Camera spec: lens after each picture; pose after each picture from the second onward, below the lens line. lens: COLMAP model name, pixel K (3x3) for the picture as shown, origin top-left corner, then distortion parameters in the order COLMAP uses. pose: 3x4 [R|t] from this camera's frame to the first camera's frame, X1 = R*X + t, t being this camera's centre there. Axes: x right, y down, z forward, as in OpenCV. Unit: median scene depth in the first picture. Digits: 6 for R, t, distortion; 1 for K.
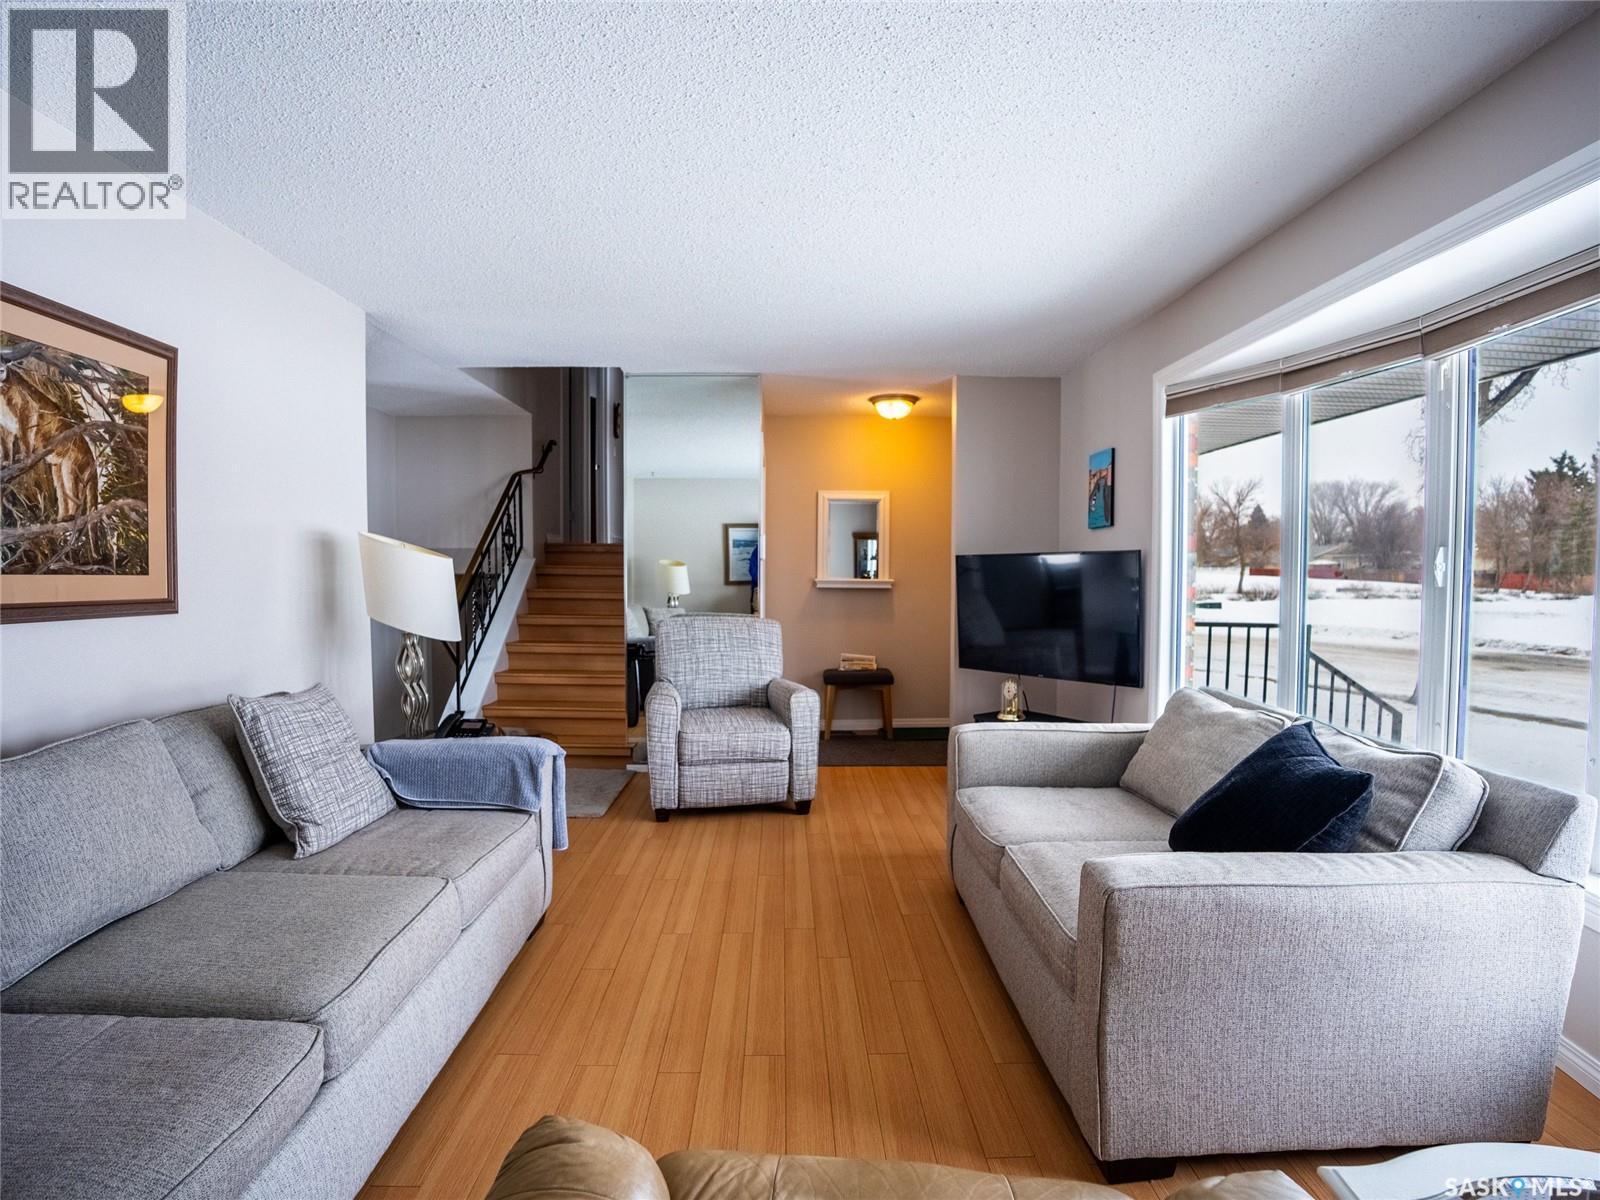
lens RADIAL K [[786.6, 0, 796.9], [0, 786.6, 604.2], [0, 0, 1]] dist [-0.055360, 0.005965]
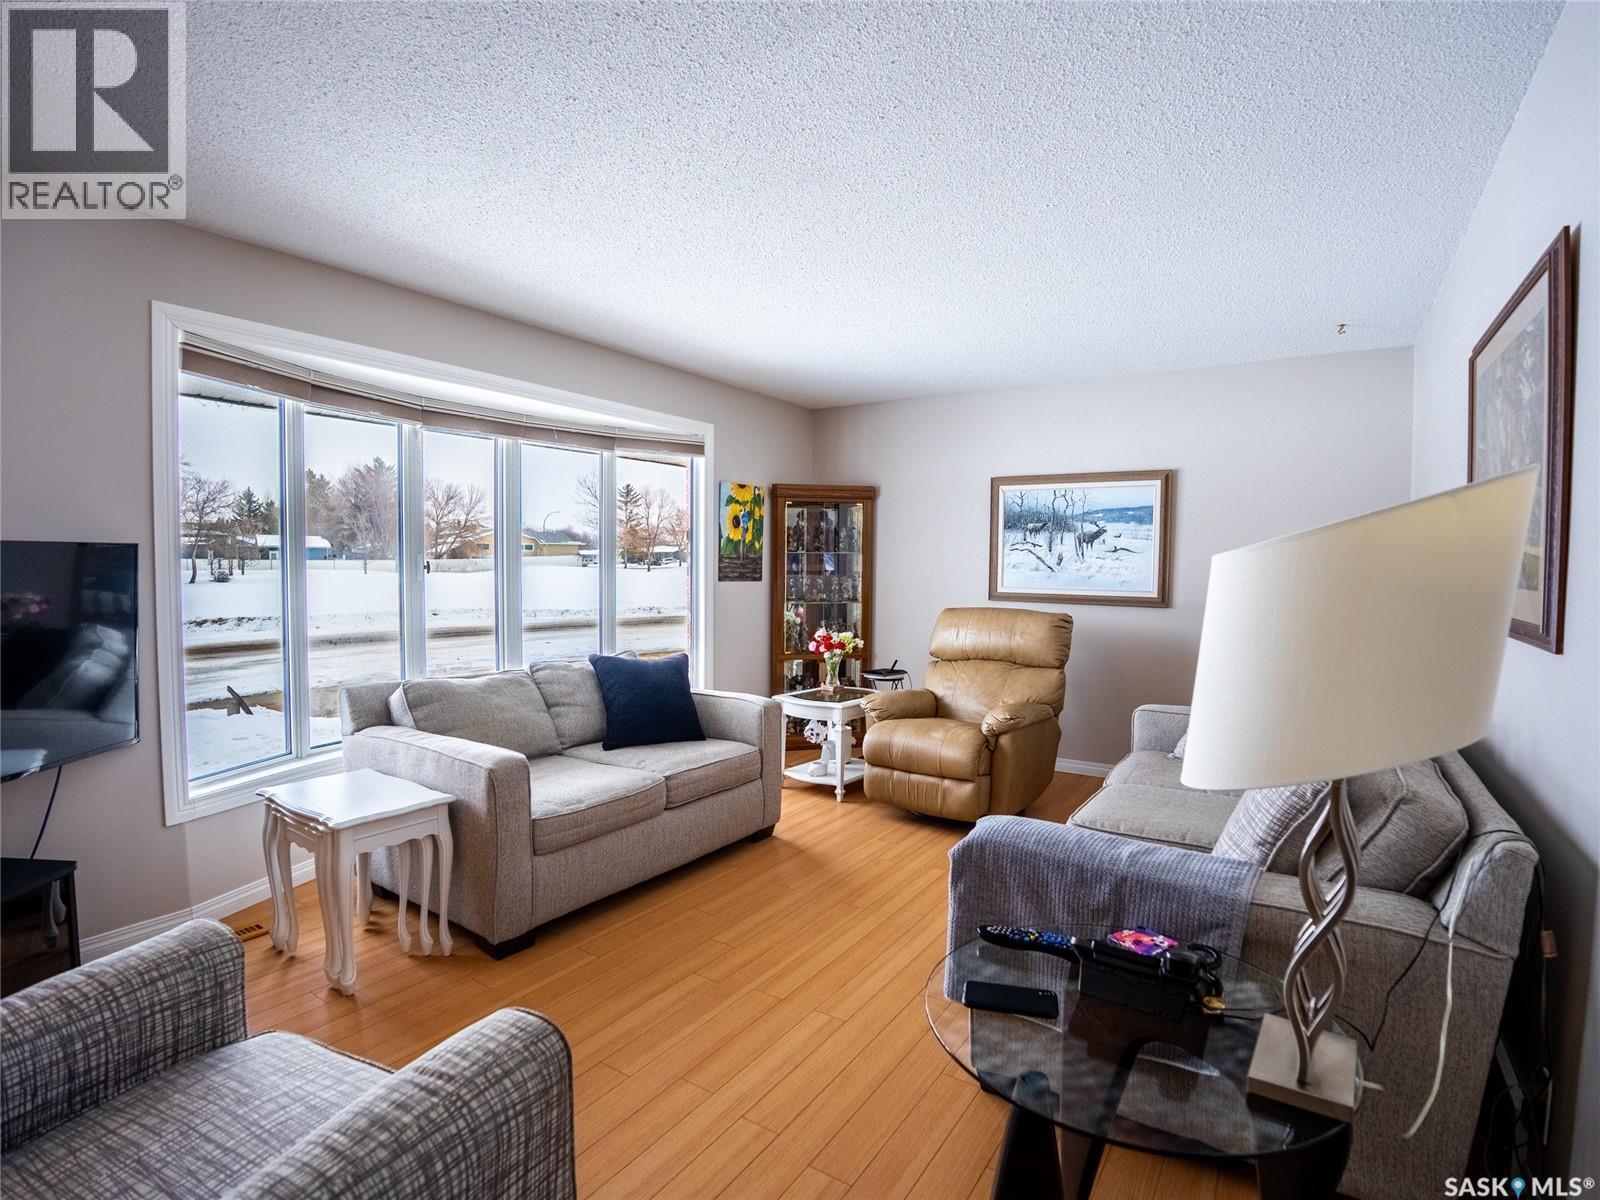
lens RADIAL K [[786.6, 0, 802.4], [0, 786.6, 602.5], [0, 0, 1]] dist [-0.055360, 0.005965]
pose [[-0.824827, -0.031414, 0.564511, -0.735777], [0.017157, 0.996605, 0.080528, -0.104521], [-0.565124, 0.076107, -0.821488, 2.093360]]
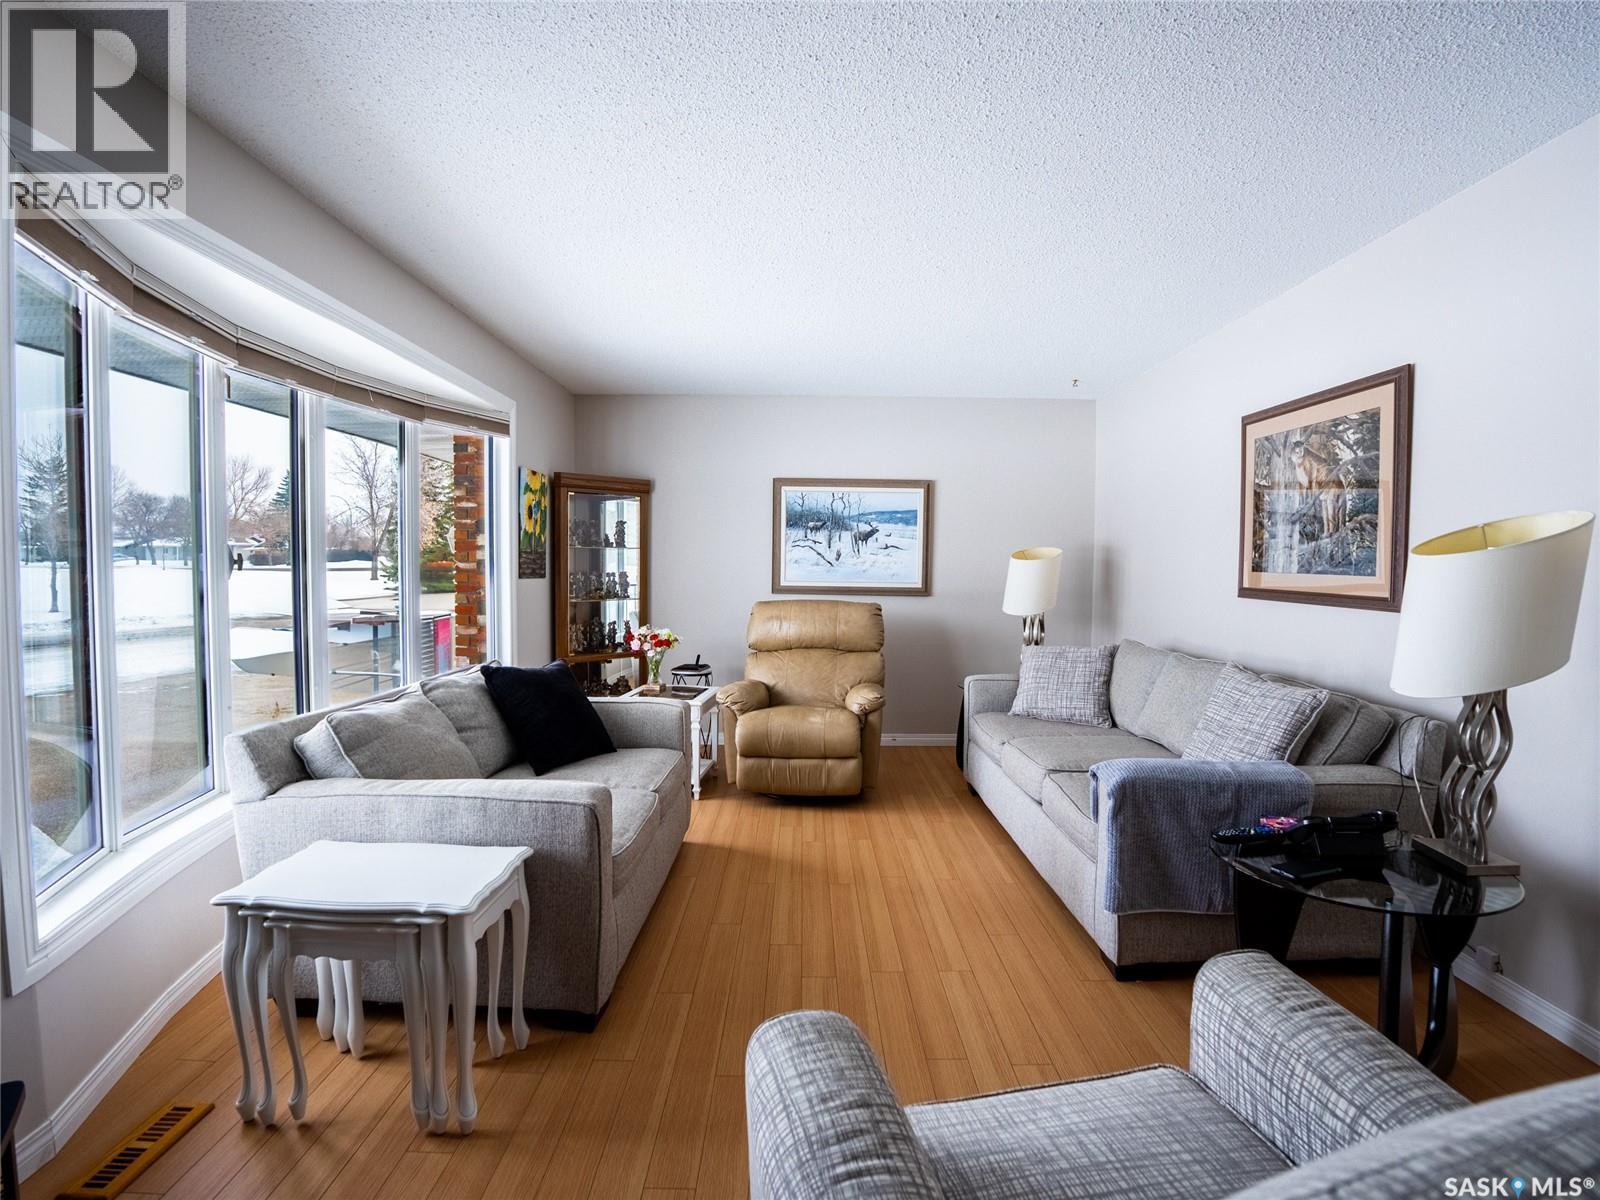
lens RADIAL K [[786.6, 0, 798.5], [0, 786.6, 603.3], [0, 0, 1]] dist [-0.055360, 0.005965]
pose [[-0.999658, -0.006102, 0.025422, 0.008979], [-0.003805, 0.995985, 0.089445, -0.105862], [-0.025866, 0.089317, -0.995667, 2.351990]]
